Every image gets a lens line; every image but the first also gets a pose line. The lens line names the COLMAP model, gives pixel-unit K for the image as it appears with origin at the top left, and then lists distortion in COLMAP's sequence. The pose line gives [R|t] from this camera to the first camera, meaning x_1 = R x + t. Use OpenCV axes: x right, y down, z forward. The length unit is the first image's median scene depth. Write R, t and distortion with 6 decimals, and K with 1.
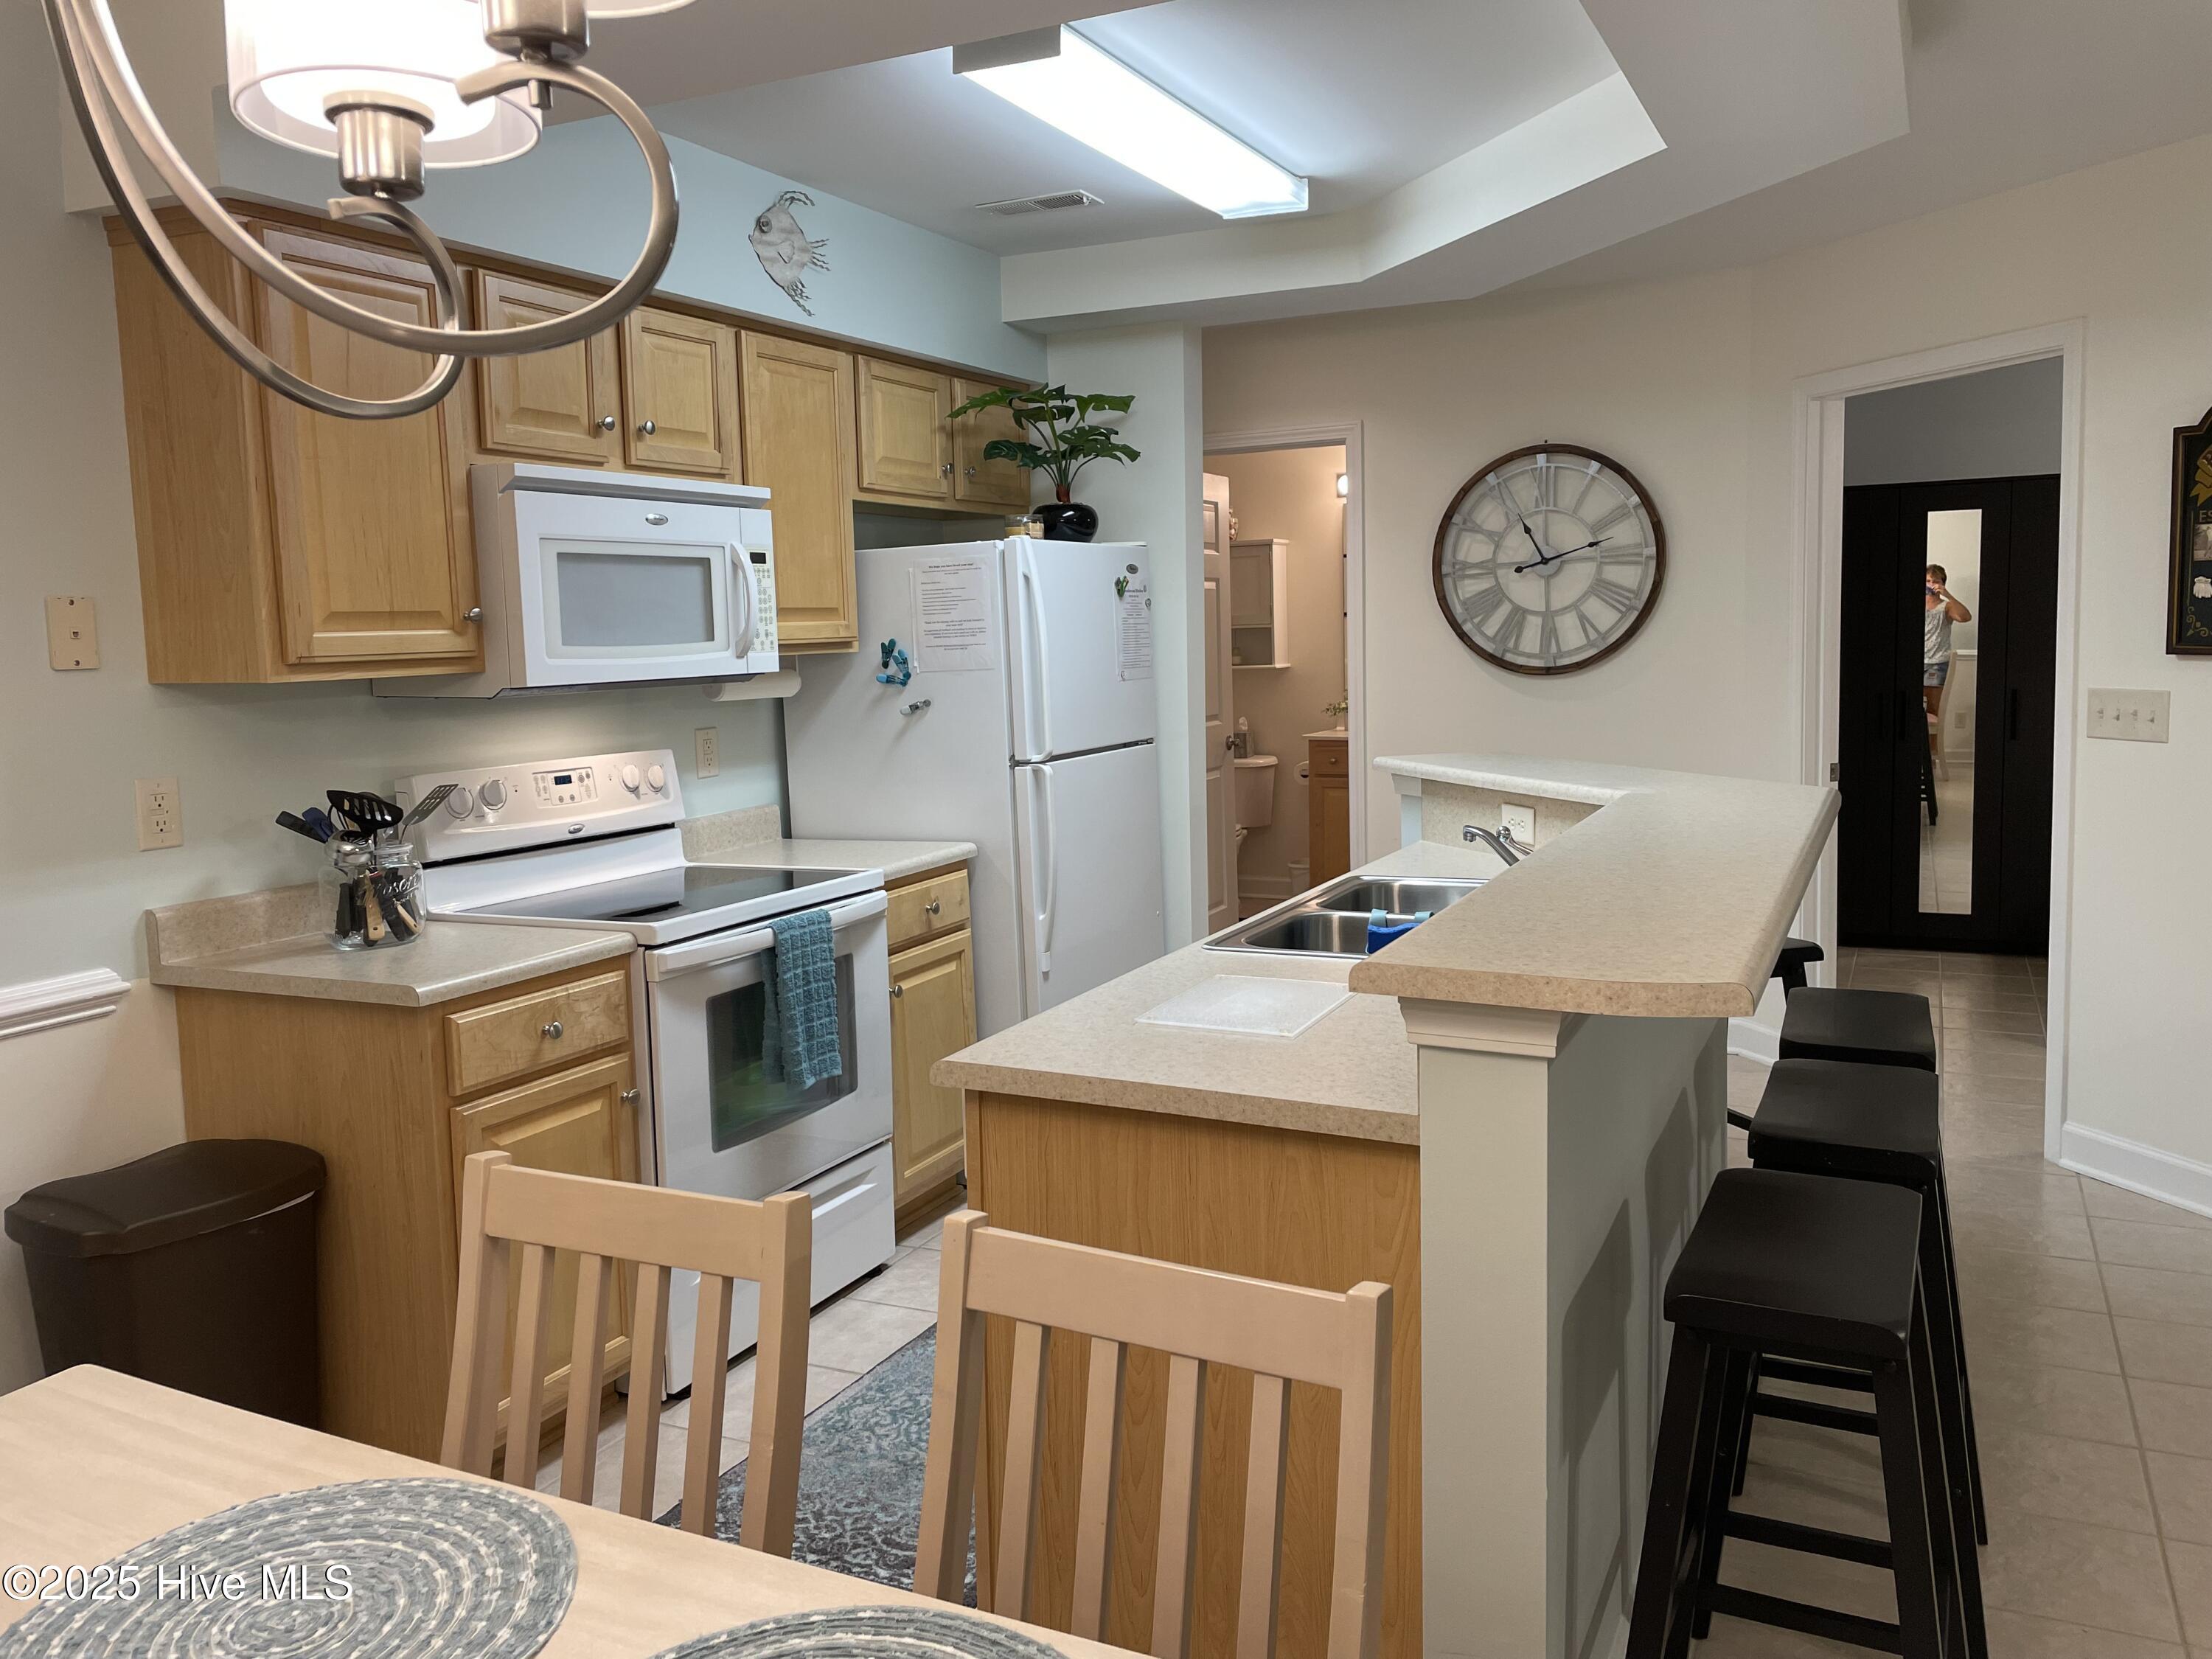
lens RADIAL K [[1670.4, 0, 1105.4], [0, 1670.4, 823.5], [0, 0, 1]] dist [0.050319, -0.072684]
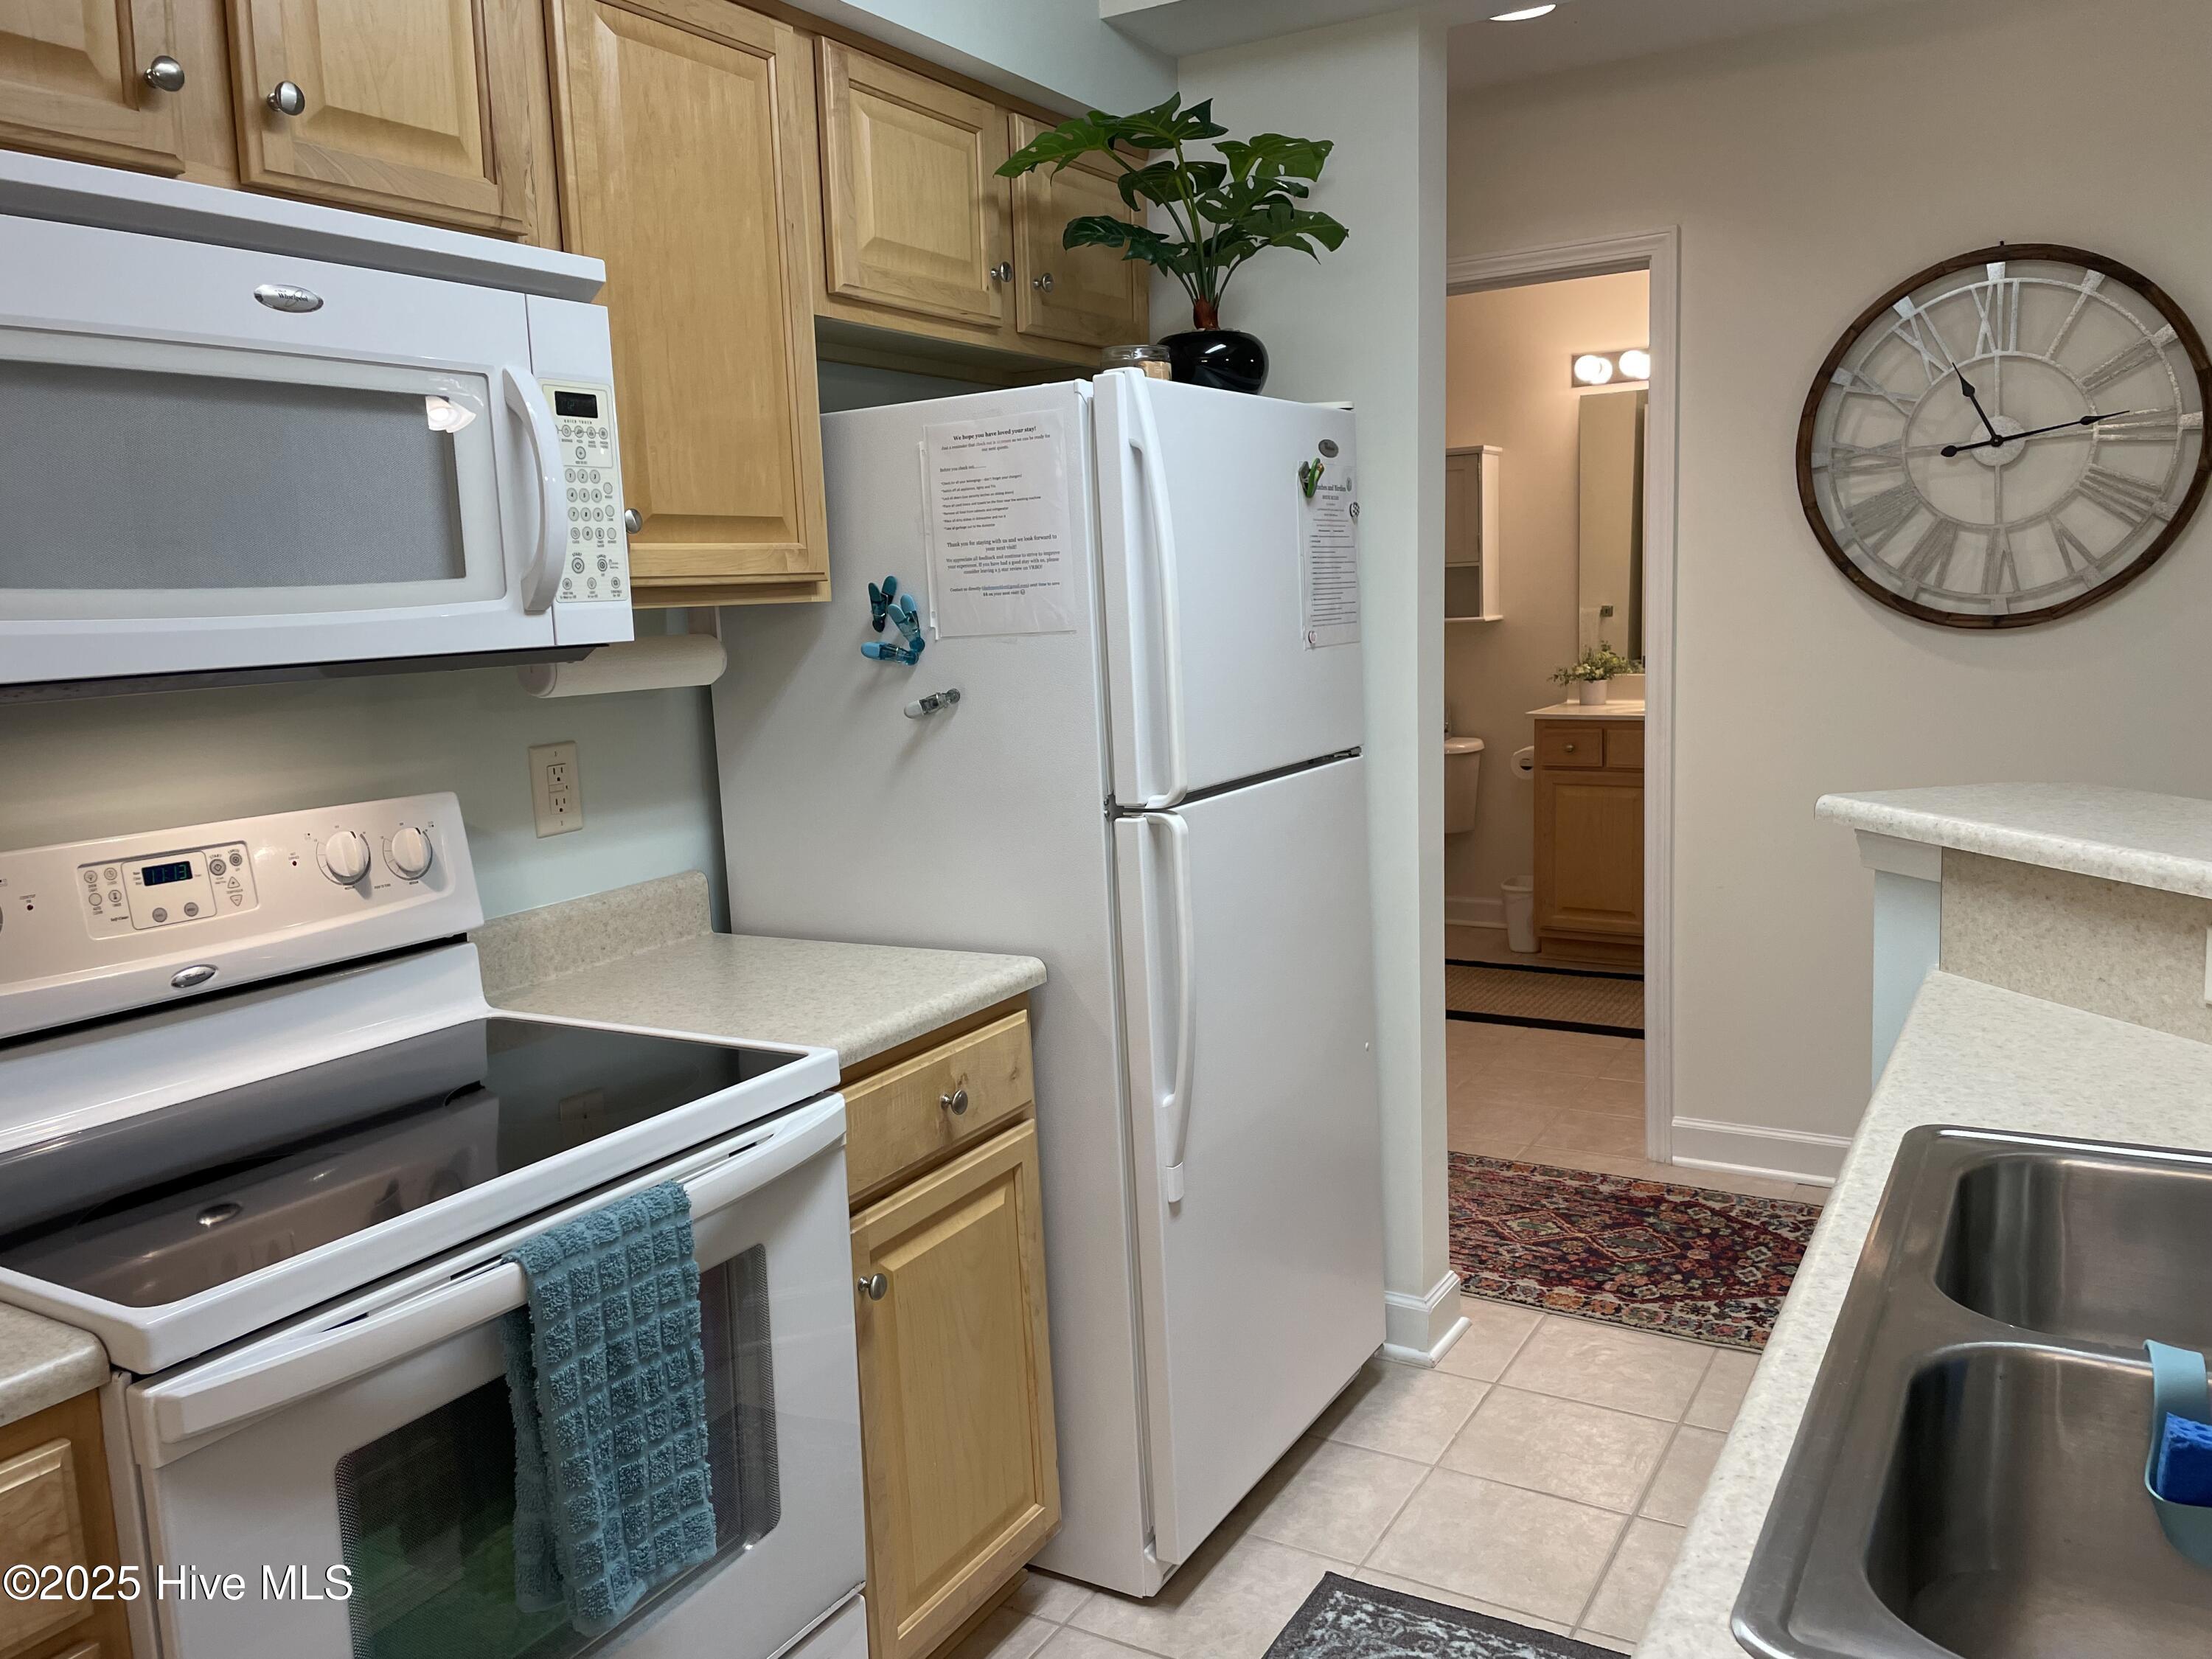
lens RADIAL K [[1670.4, 0, 1096.5], [0, 1670.4, 835.7], [0, 0, 1]] dist [0.050319, -0.072684]
pose [[0.996597, 0.001198, -0.082414, -0.016796], [0.001624, 0.999415, 0.034168, -0.045643], [0.082407, -0.034186, 0.996012, 0.470358]]
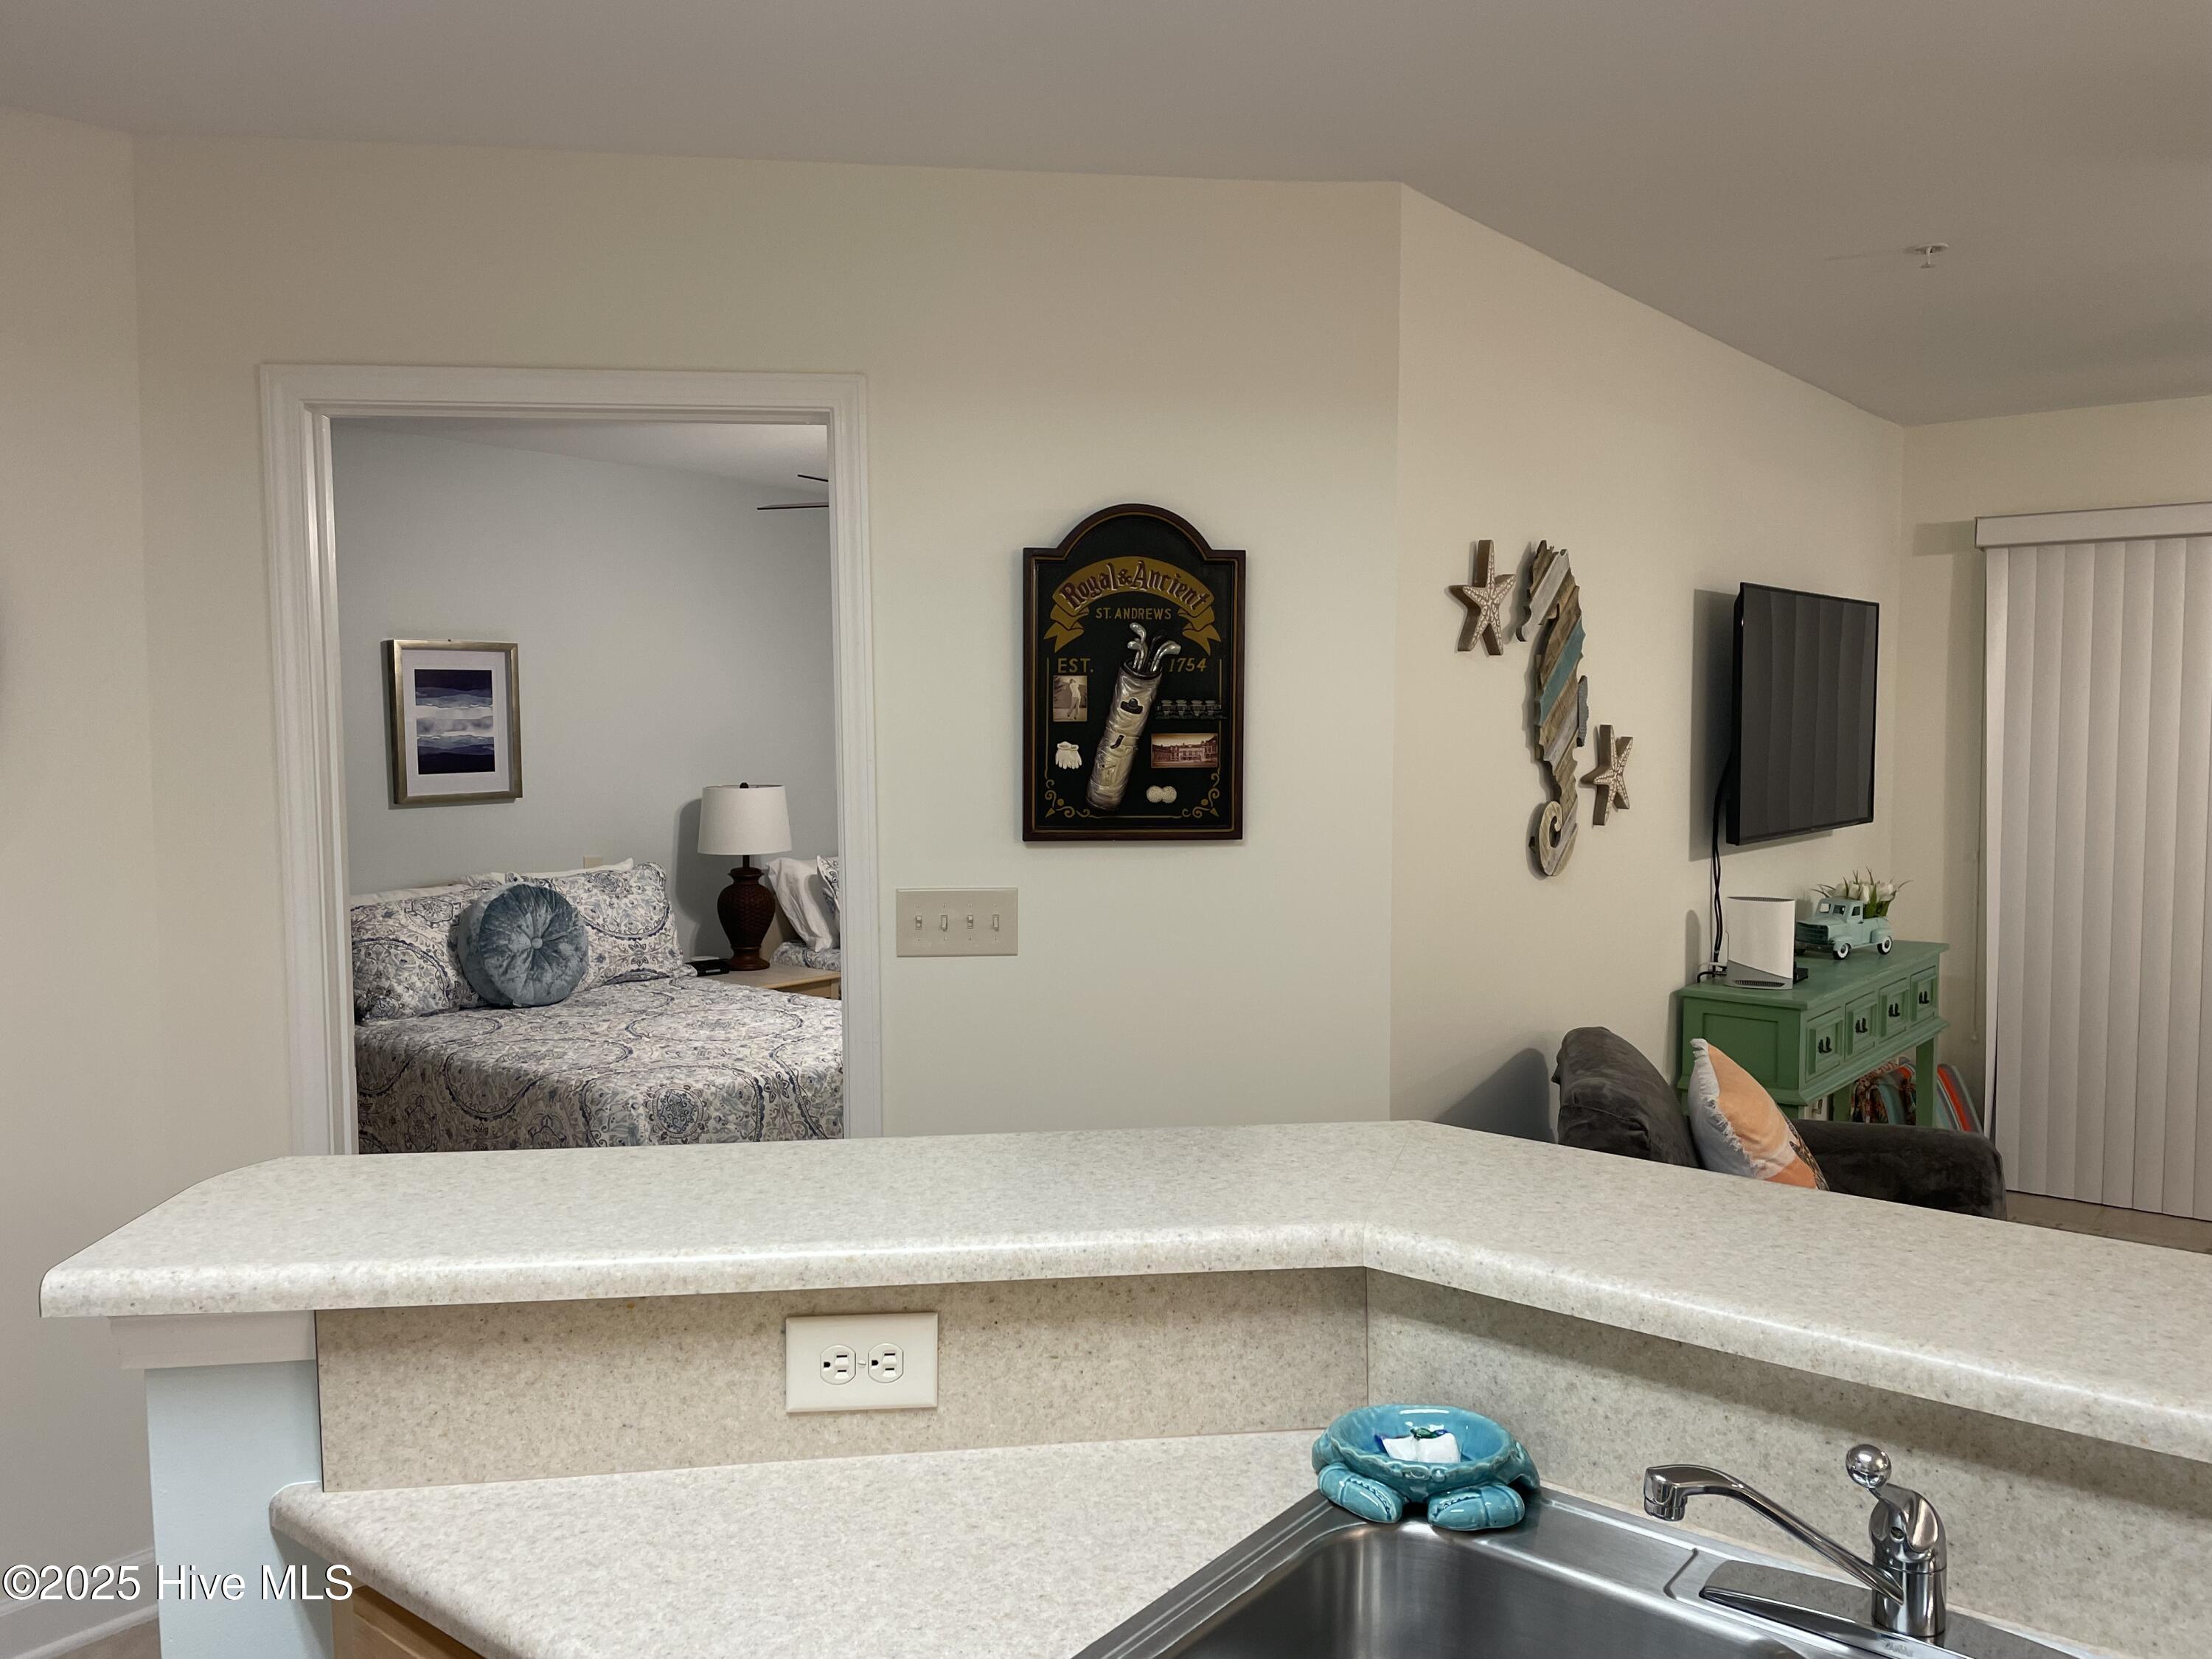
lens RADIAL K [[1670.4, 0, 1107.1], [0, 1670.4, 828.0], [0, 0, 1]] dist [0.050319, -0.072684]
pose [[0.227056, -0.035018, 0.973252, -0.093339], [0.118402, 0.992933, 0.008103, -0.103825], [-0.966657, 0.113395, 0.229598, 0.755074]]
